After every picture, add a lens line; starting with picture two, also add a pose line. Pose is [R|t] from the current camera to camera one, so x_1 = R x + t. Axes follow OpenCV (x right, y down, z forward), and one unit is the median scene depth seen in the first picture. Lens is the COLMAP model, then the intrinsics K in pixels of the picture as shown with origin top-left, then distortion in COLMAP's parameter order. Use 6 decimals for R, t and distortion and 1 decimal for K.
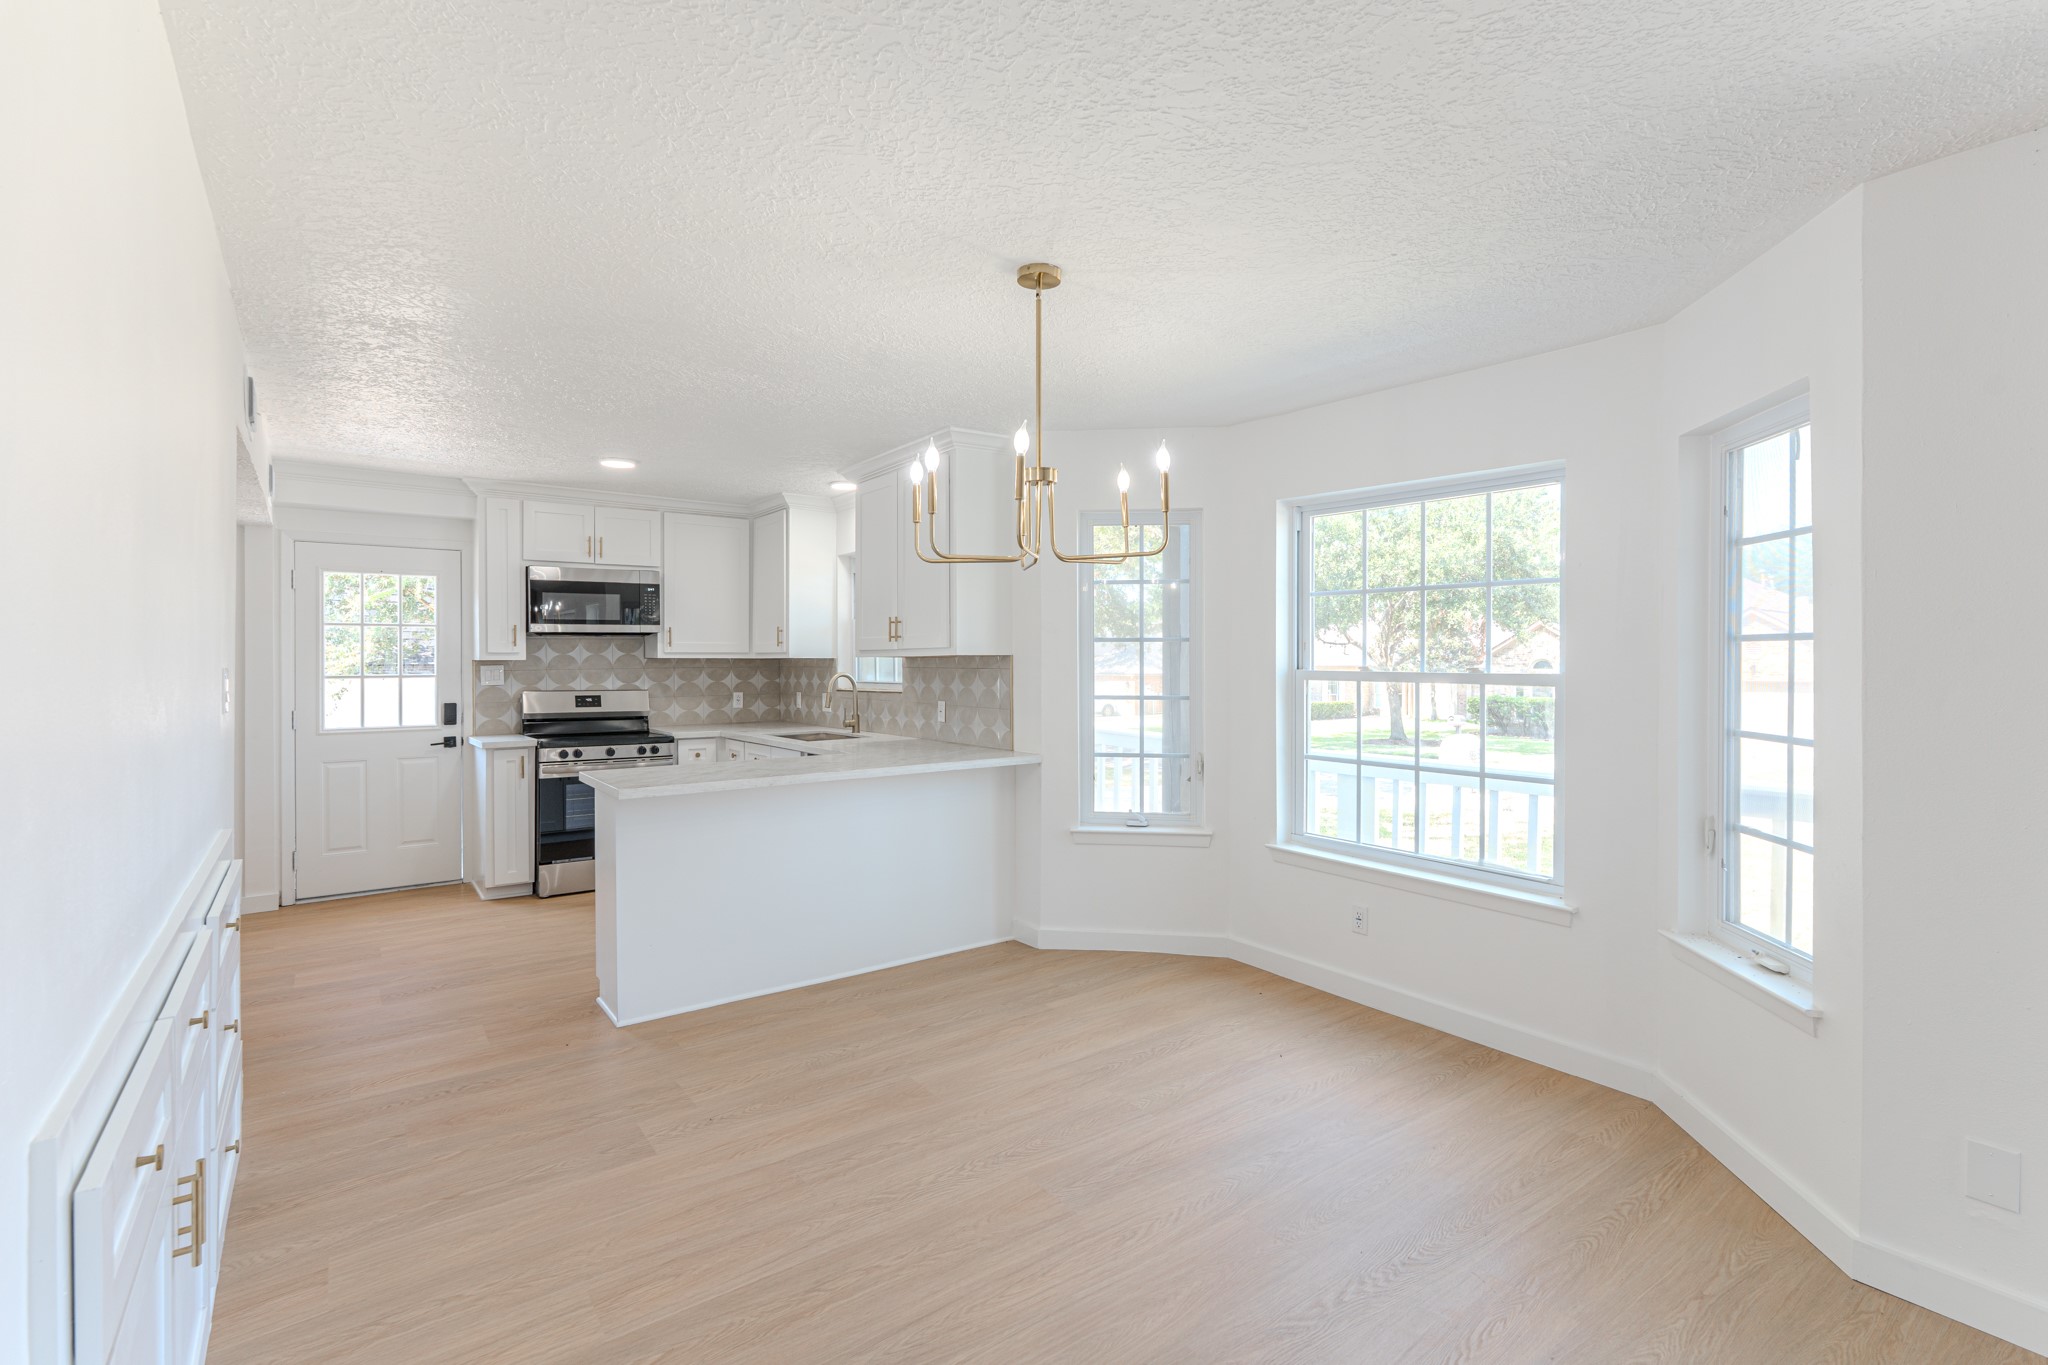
lens RADIAL K [[908.3, 0, 1010.3], [0, 908.3, 667.3], [0, 0, 1]] dist [0.000886, 0.000379]
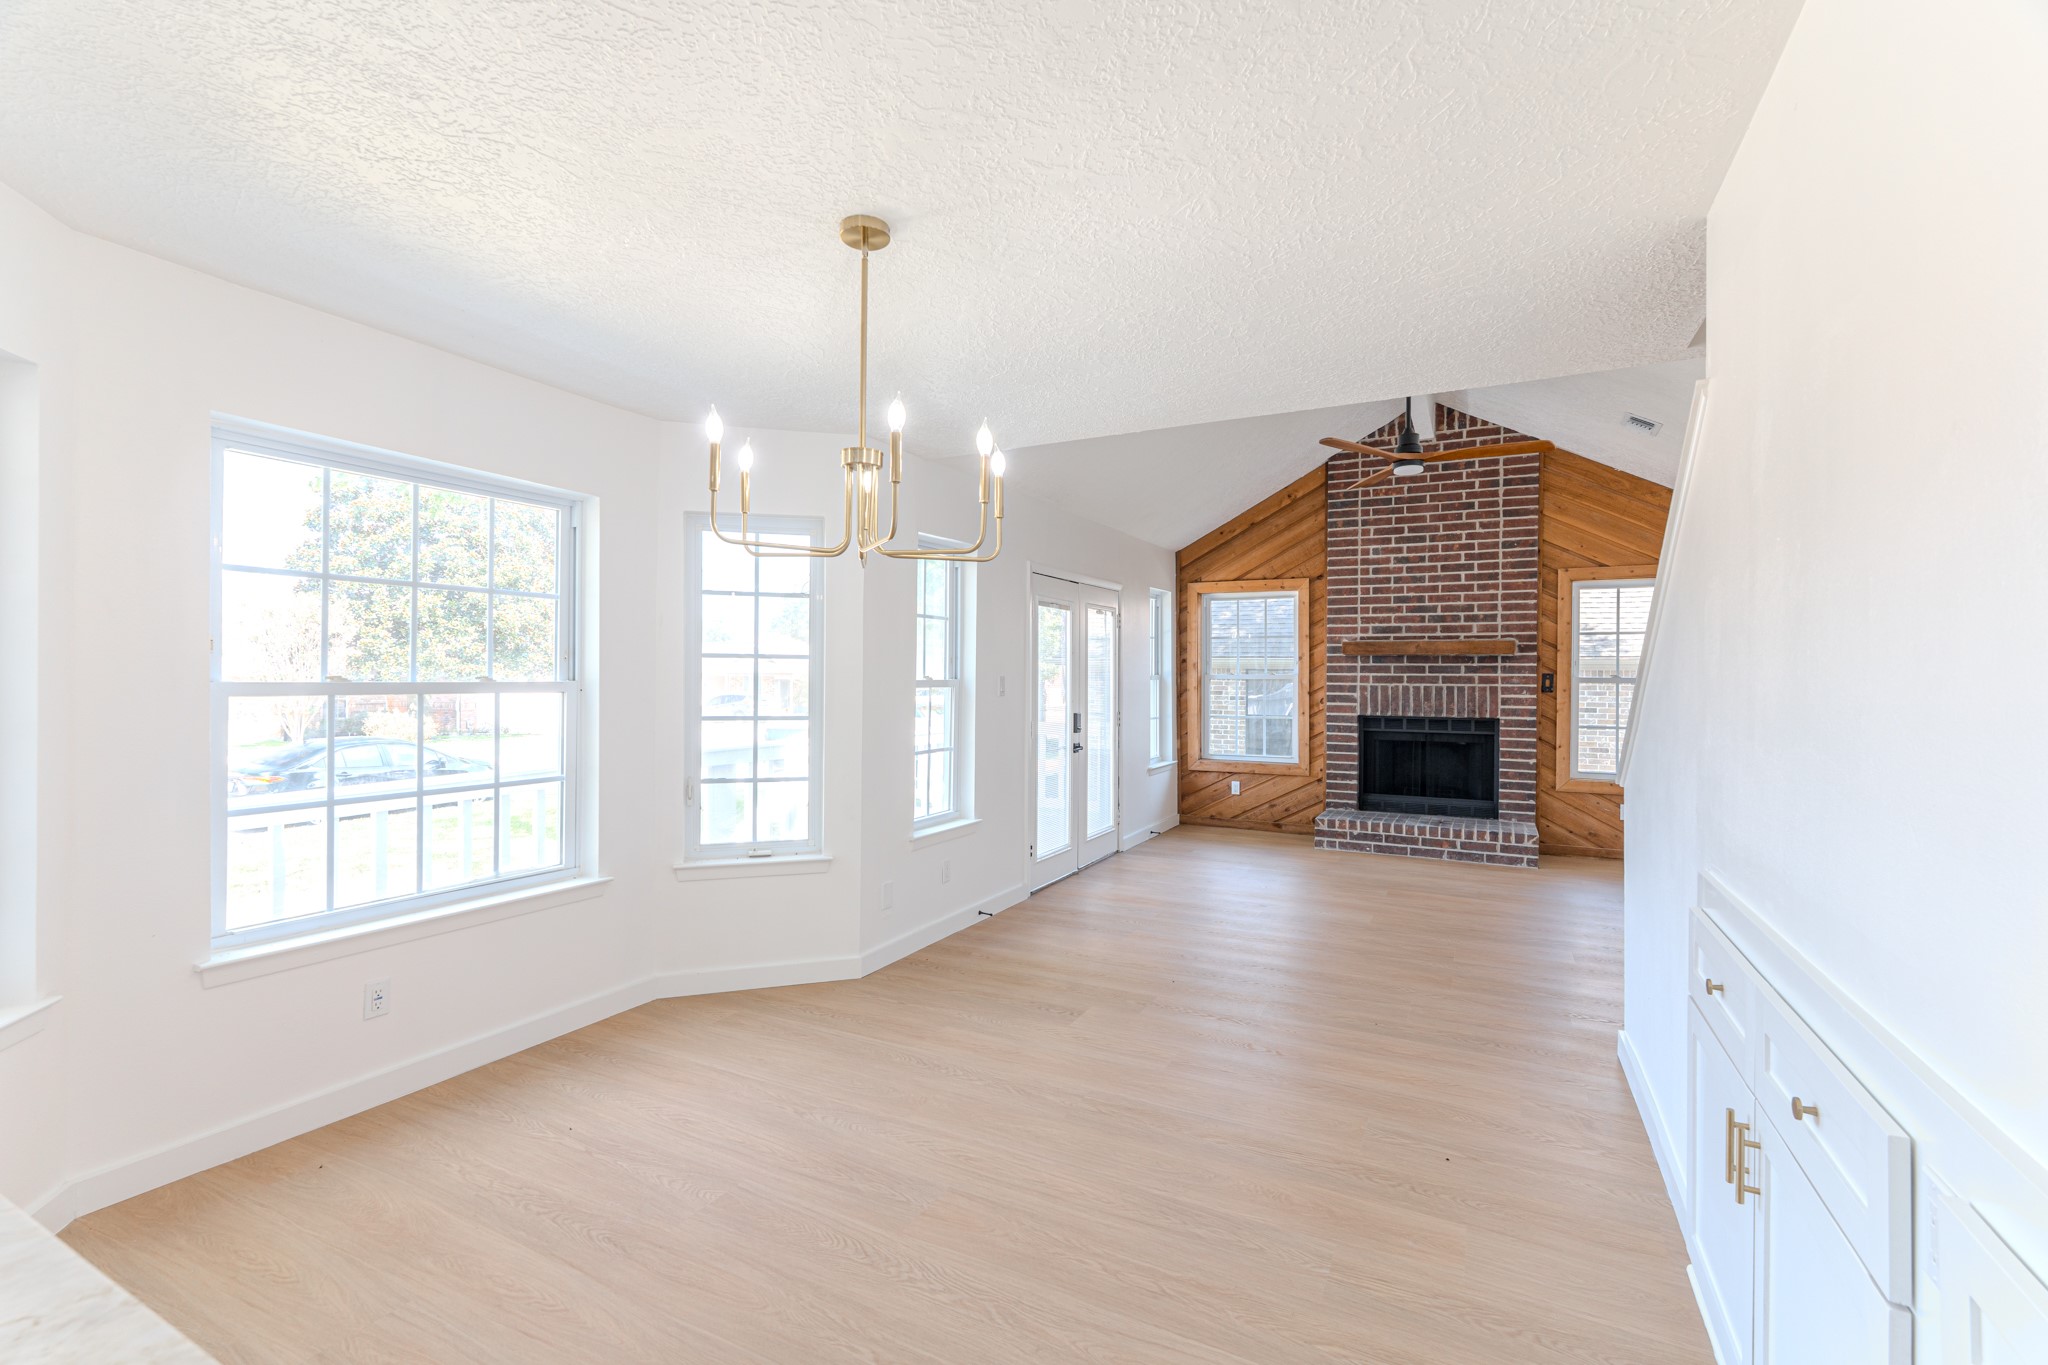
lens RADIAL K [[907.3, 0, 1021.2], [0, 907.3, 676.9], [0, 0, 1]] dist [0.001092, -0.013885]
pose [[-0.437241, -0.005903, 0.899325, -0.654492], [0.005427, 0.999943, 0.009202, -0.004120], [-0.899328, 0.008904, -0.437185, 0.989523]]
